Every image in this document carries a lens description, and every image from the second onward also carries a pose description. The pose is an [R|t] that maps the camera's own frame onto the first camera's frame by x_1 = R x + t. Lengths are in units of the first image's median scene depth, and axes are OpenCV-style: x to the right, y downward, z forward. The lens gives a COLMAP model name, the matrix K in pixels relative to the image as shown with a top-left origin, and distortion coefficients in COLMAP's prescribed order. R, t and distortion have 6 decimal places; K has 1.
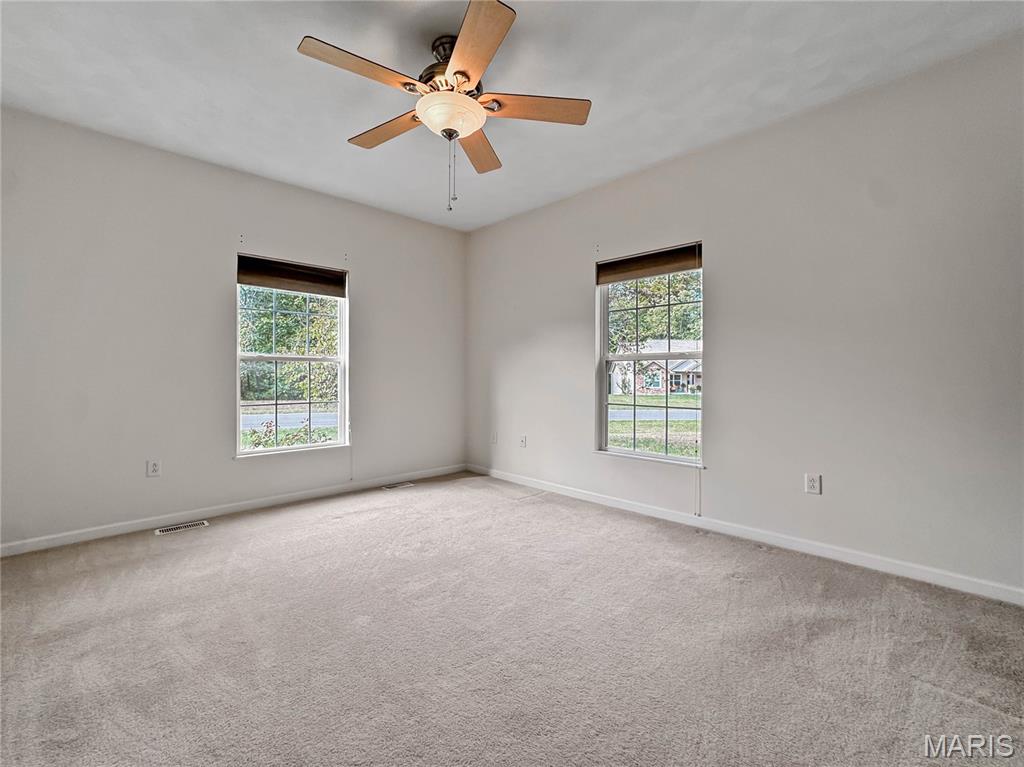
lens RADIAL K [[445.0, 0, 501.3], [0, 445.0, 386.3], [0, 0, 1]] dist [-0.002087, -0.000291]
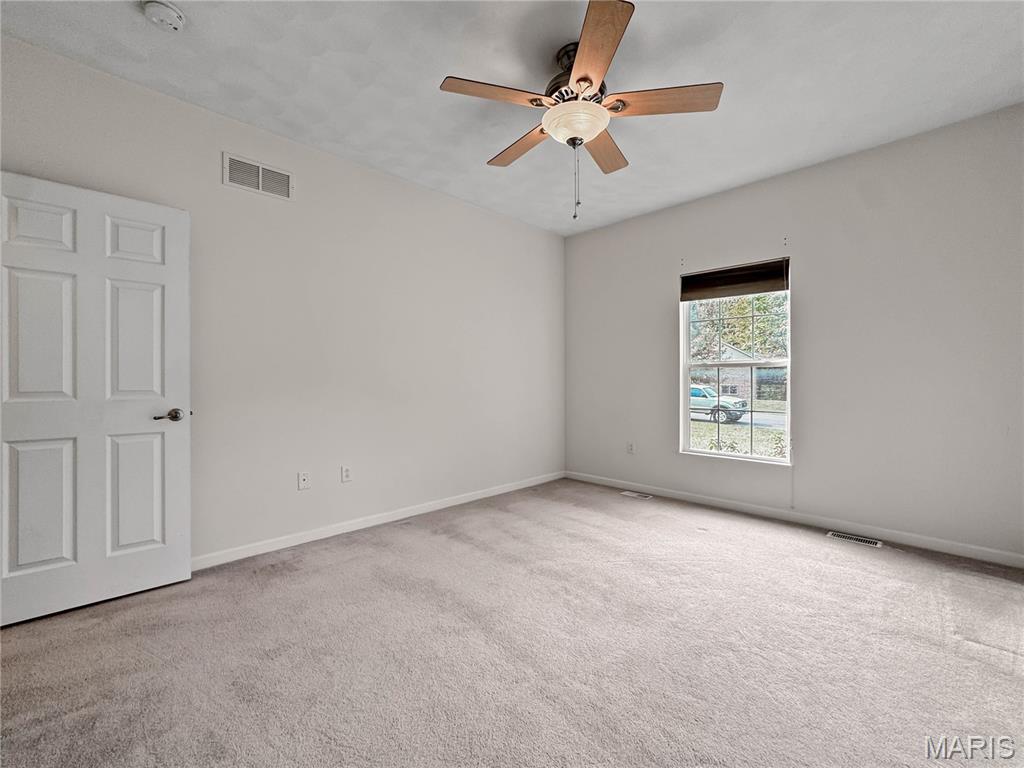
lens RADIAL K [[445.0, 0, 501.3], [0, 445.0, 386.8], [0, 0, 1]] dist [-0.002087, -0.000291]
pose [[0.014517, 0.015364, -0.999777, 0.553635], [-0.027260, 0.999516, 0.014964, -0.014317], [0.999523, 0.027037, 0.014928, 0.515257]]
